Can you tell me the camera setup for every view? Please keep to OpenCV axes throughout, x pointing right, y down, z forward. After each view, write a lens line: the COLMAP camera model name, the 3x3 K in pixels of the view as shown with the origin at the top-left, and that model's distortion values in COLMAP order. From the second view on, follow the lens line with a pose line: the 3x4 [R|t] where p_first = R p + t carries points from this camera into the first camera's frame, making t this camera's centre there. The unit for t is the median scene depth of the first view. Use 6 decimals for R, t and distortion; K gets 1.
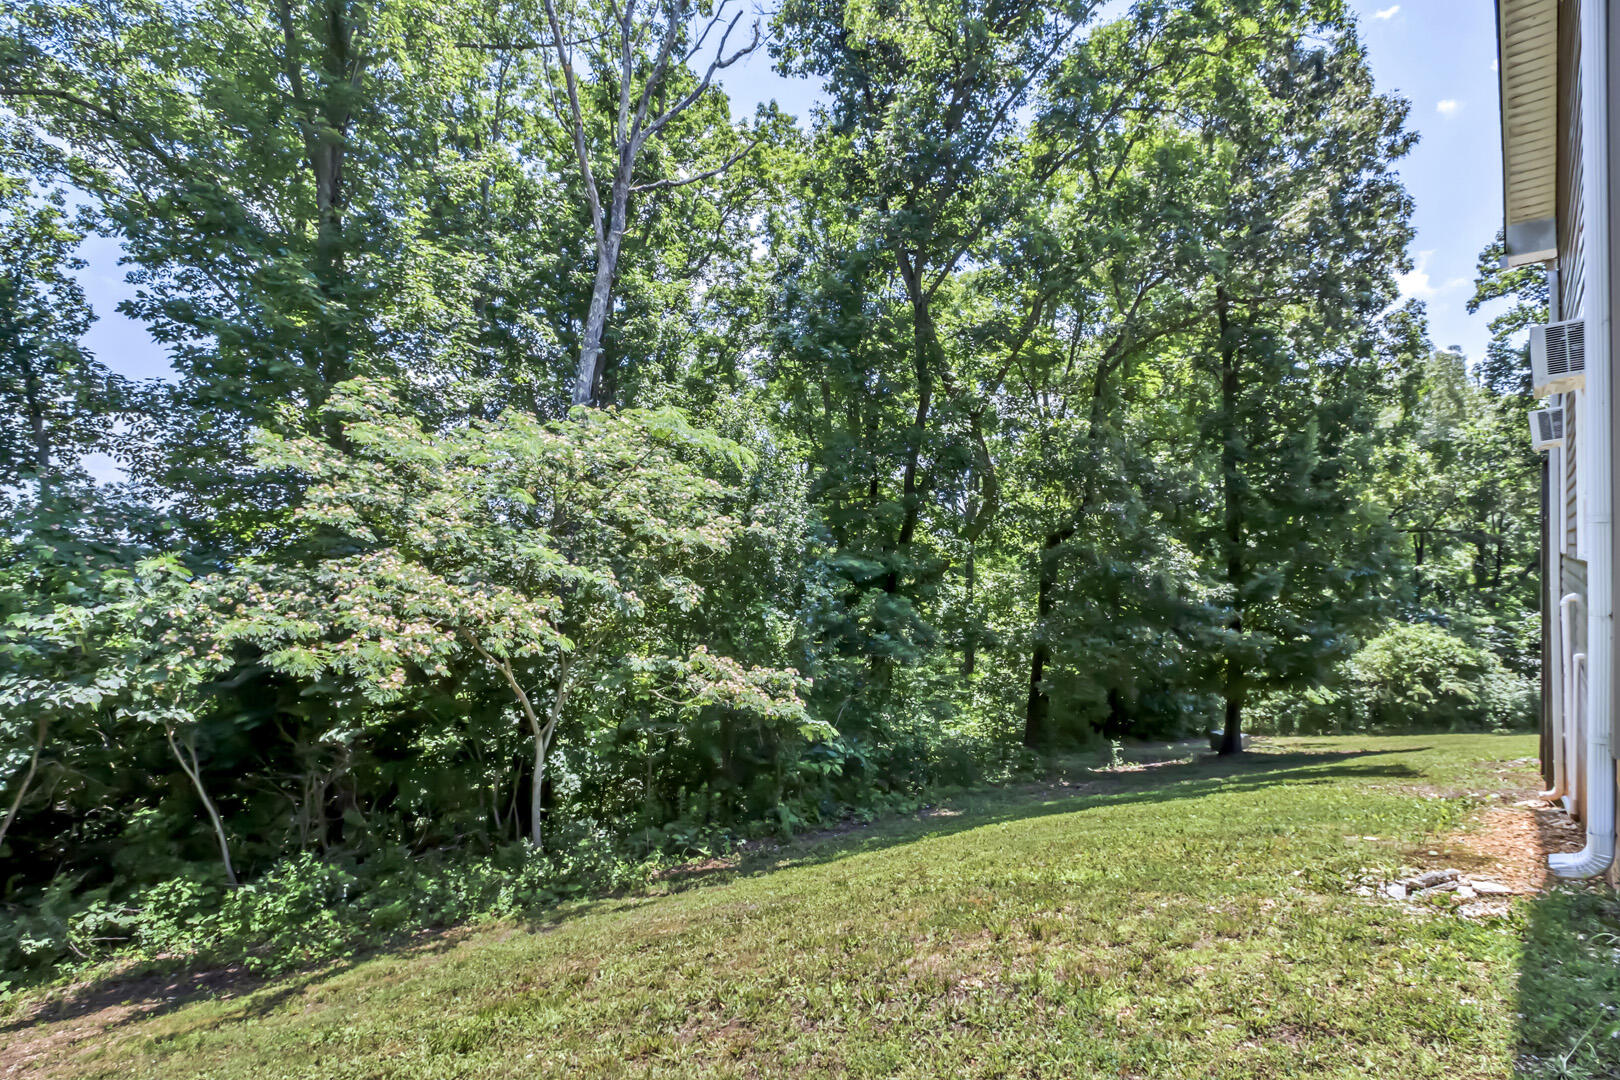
lens RADIAL K [[756.4, 0, 807.9], [0, 756.4, 540.9], [0, 0, 1]] dist [0.002500, 0.000639]
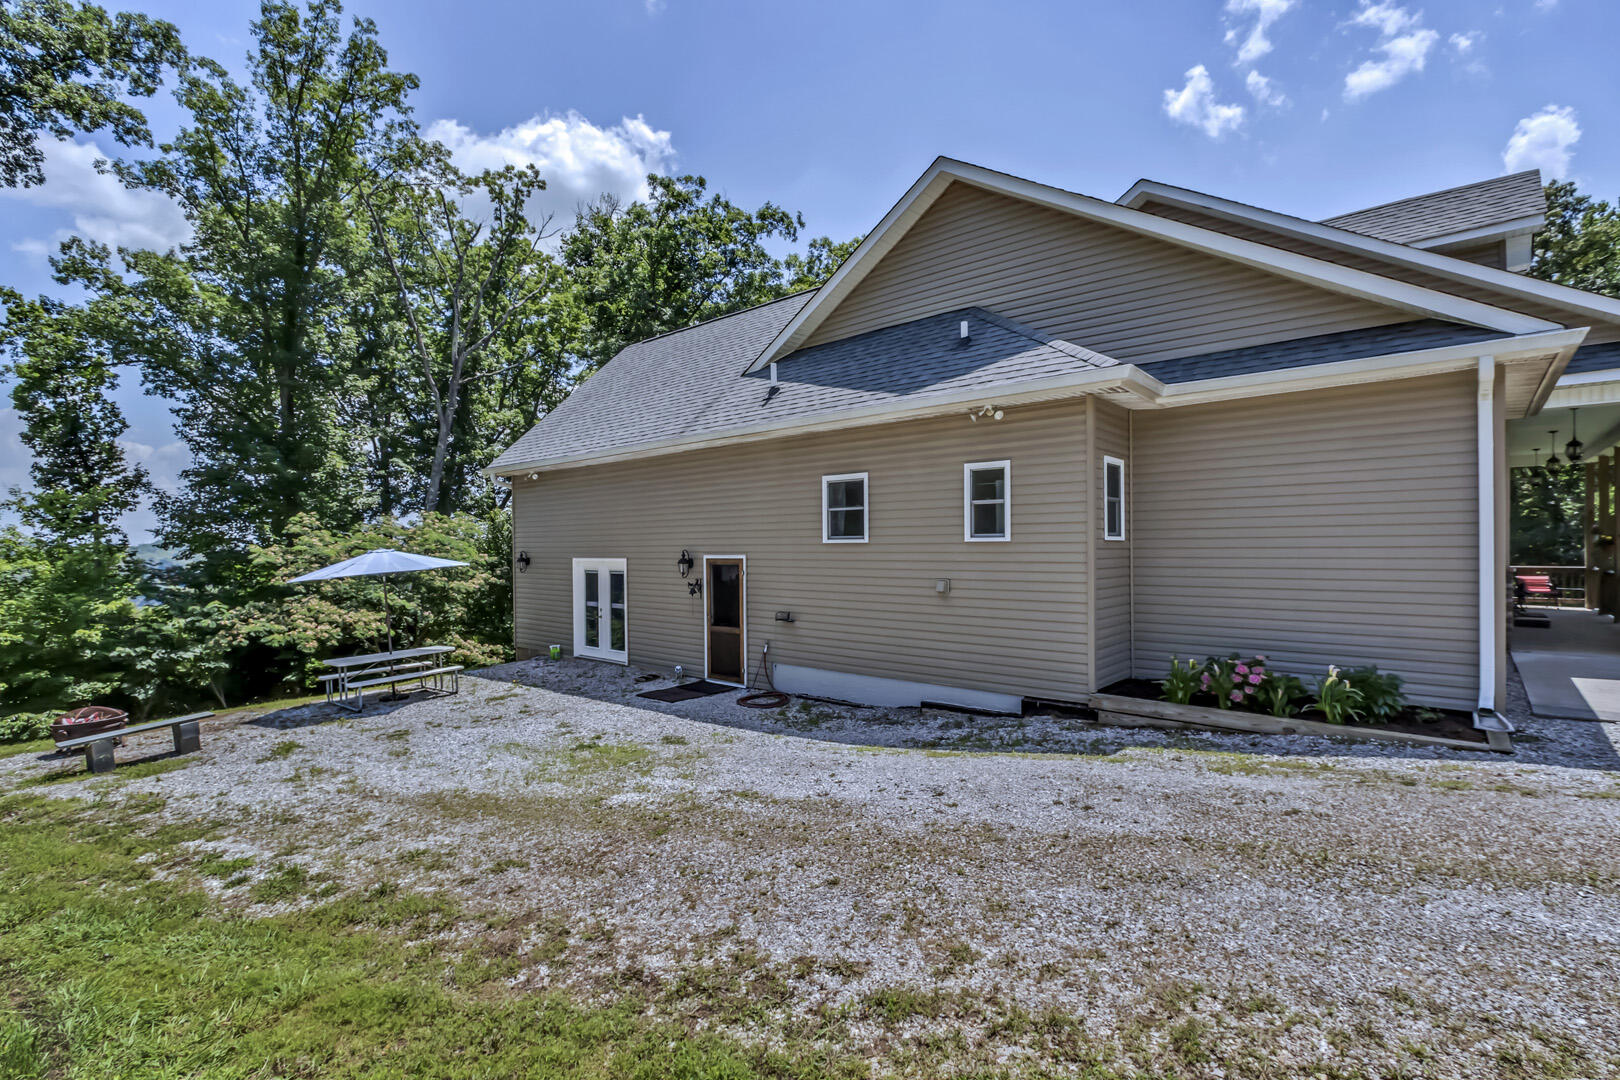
lens RADIAL K [[756.4, 0, 812.5], [0, 756.4, 538.4], [0, 0, 1]] dist [0.002500, 0.000639]
pose [[0.999113, -0.010517, 0.040784, 0.943100], [0.010358, 0.999938, 0.004100, -0.161899], [-0.040825, -0.003674, 0.999160, -1.481821]]
